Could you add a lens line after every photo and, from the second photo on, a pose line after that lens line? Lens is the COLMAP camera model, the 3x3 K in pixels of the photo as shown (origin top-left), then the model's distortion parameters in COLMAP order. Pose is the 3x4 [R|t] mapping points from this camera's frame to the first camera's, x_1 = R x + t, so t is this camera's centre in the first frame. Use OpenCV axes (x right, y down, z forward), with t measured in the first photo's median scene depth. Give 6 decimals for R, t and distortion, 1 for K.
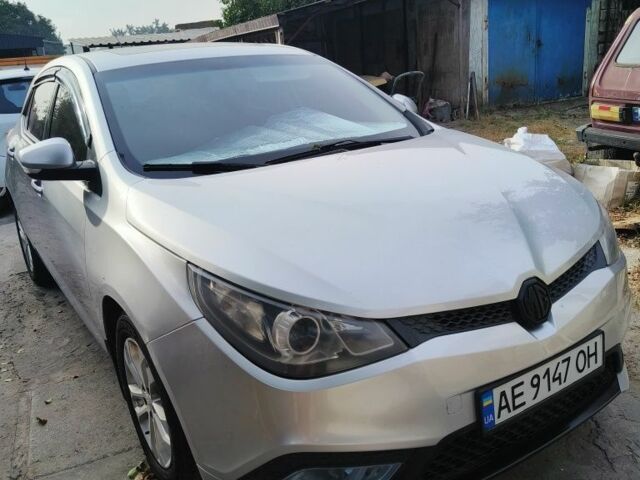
lens RADIAL K [[580.6, 0, 320.0], [0, 580.6, 240.0], [0, 0, 1]] dist [0.009177, -0.023954]
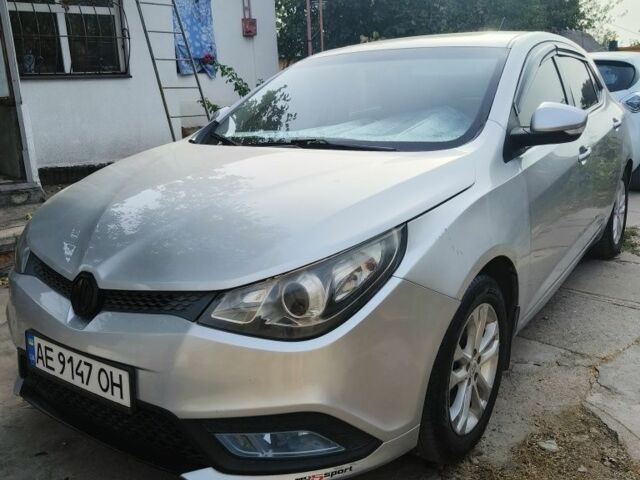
lens RADIAL K [[580.6, 0, 320.0], [0, 580.6, 240.0], [0, 0, 1]] dist [0.009177, -0.023954]
pose [[0.375848, 0.294219, -0.878734, 1.435447], [-0.265194, 0.942750, 0.202226, -0.316010], [0.887925, 0.157029, 0.432356, 0.912104]]
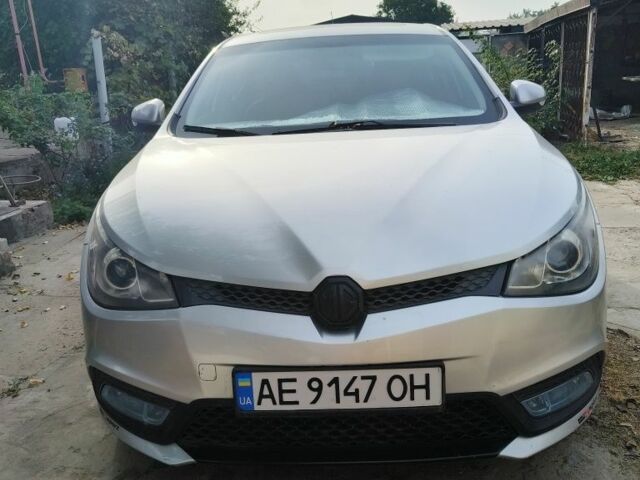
lens RADIAL K [[580.6, 0, 320.0], [0, 580.6, 240.0], [0, 0, 1]] dist [0.009177, -0.023954]
pose [[0.814347, 0.191125, -0.548005, 0.827502], [-0.178415, 0.980939, 0.076989, -0.054105], [0.552274, 0.035077, 0.832924, 0.225605]]
